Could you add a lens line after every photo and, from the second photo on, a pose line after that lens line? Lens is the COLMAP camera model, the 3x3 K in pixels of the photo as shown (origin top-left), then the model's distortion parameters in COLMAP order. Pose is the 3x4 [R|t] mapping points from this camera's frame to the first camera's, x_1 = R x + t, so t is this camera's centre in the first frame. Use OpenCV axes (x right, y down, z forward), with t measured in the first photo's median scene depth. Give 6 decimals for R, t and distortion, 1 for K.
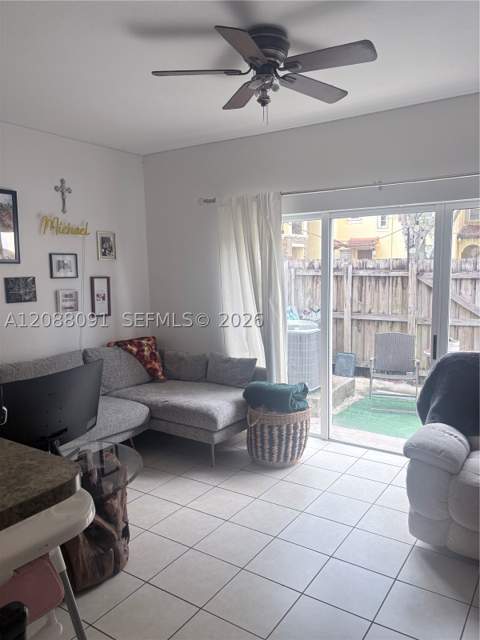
lens RADIAL K [[487.0, 0, 239.7], [0, 487.0, 336.1], [0, 0, 1]] dist [0.030382, -0.004059]
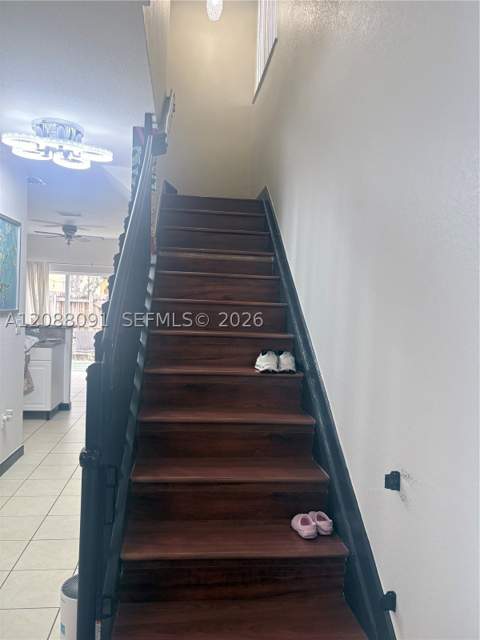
lens RADIAL K [[487.0, 0, 239.7], [0, 487.0, 336.1], [0, 0, 1]] dist [0.030382, -0.004059]
pose [[0.758815, -0.003675, 0.651295, -0.461236], [0.048833, 0.997490, -0.051266, 0.138716], [-0.649473, 0.070706, 0.757091, -0.827710]]
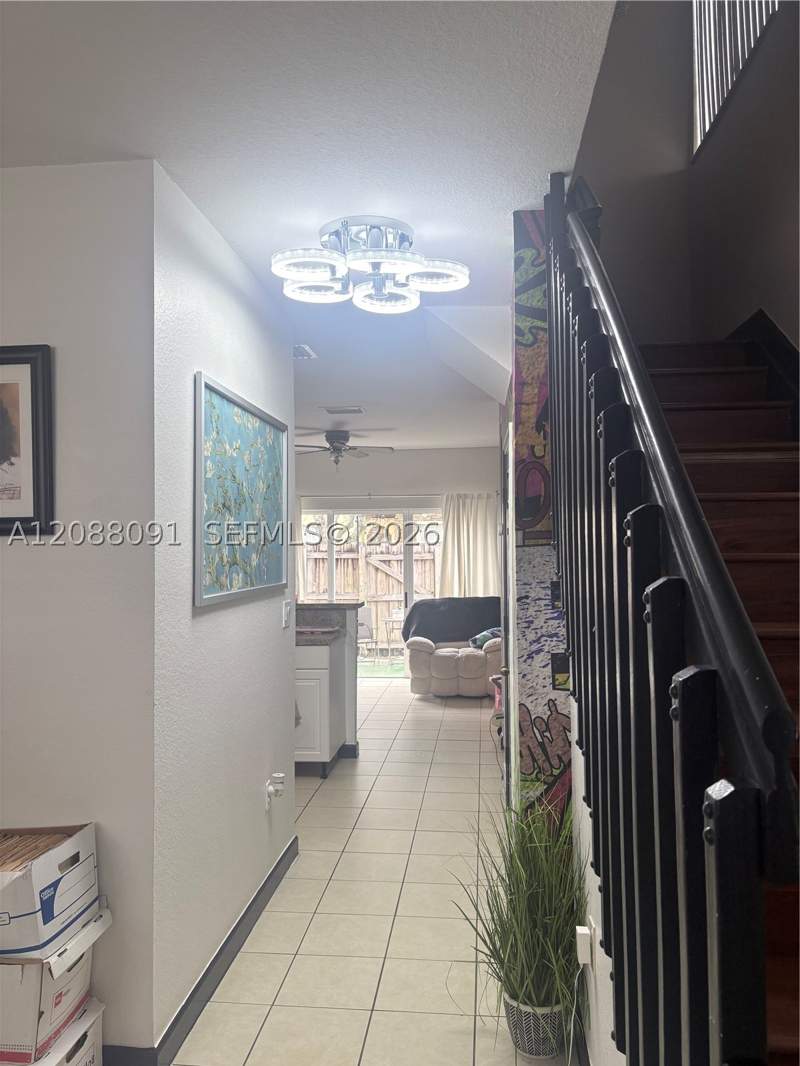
lens RADIAL K [[811.2, 0, 399.5], [0, 811.2, 559.8], [0, 0, 1]] dist [0.030382, -0.004059]
pose [[0.885641, 0.002080, 0.464366, -0.459911], [0.060669, 0.990901, -0.120146, 0.116591], [-0.460390, 0.134579, 0.877456, -0.710323]]
